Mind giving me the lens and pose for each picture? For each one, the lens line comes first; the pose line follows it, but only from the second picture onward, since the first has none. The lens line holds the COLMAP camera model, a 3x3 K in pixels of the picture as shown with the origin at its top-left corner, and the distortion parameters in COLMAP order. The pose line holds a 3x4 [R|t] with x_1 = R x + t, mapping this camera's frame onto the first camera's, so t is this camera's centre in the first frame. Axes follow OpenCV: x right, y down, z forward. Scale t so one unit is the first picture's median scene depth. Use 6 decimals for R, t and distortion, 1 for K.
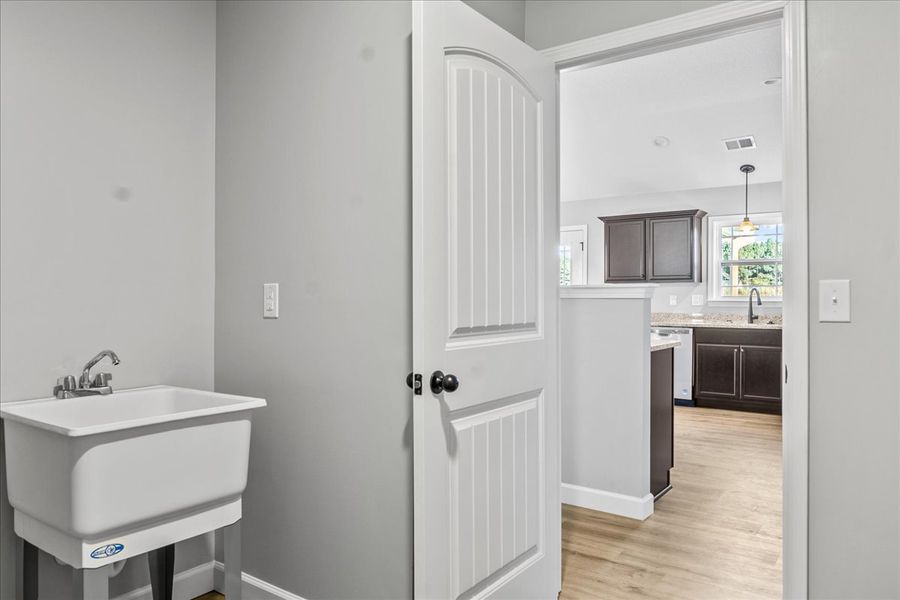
lens RADIAL K [[629.5, 0, 446.8], [0, 629.5, 296.8], [0, 0, 1]] dist [-0.006081, -0.001788]
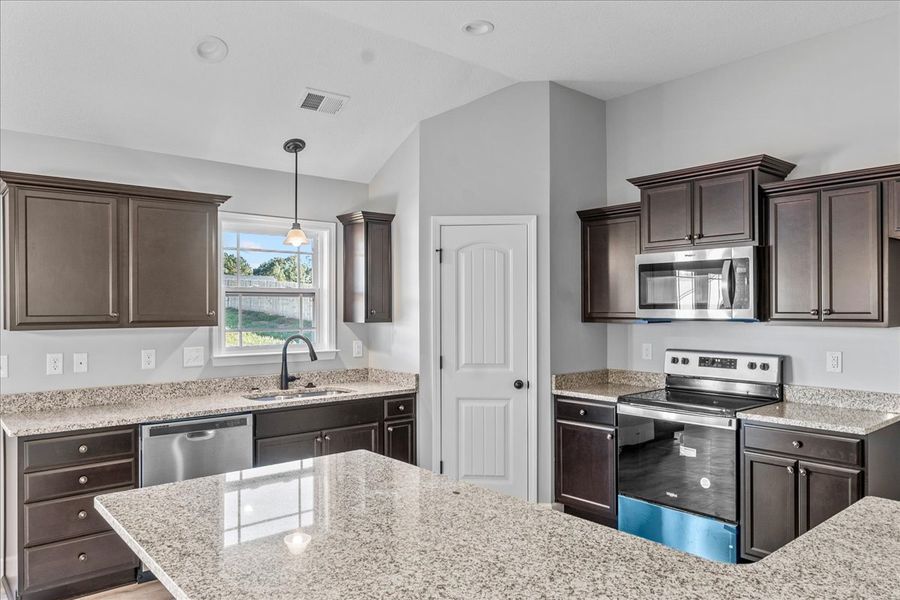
lens RADIAL K [[629.5, 0, 446.3], [0, 629.5, 301.2], [0, 0, 1]] dist [-0.006081, -0.001788]
pose [[0.241031, 0.003774, 0.970510, -0.097964], [-0.000902, 0.999993, -0.003665, -0.044757], [-0.970517, 0.000008, 0.241032, 0.684429]]
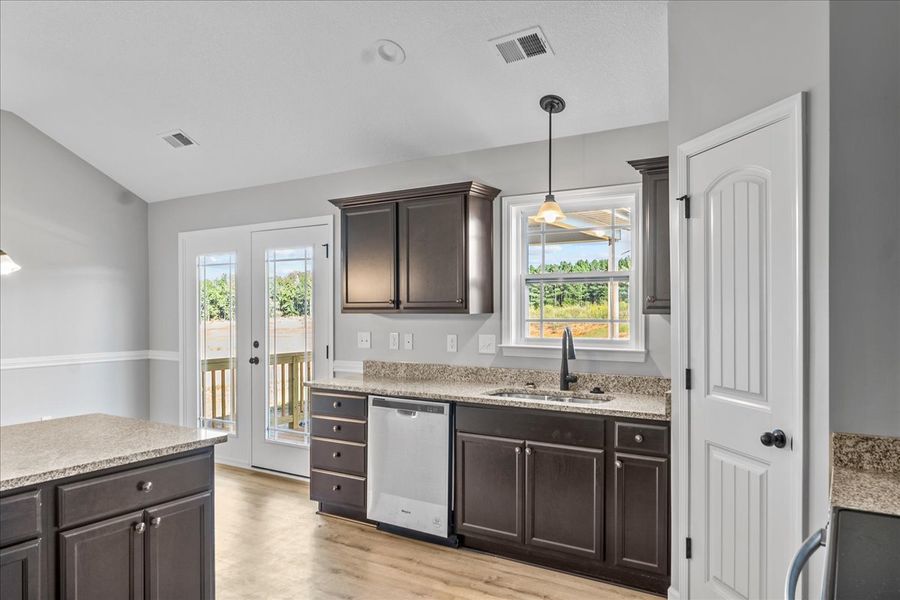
lens RADIAL K [[629.5, 0, 448.6], [0, 629.5, 309.2], [0, 0, 1]] dist [-0.006081, -0.001788]
pose [[0.998186, -0.004509, 0.060033, 0.348923], [0.004155, 0.999973, 0.006023, -0.031680], [-0.060058, -0.005762, 0.998178, 0.457247]]
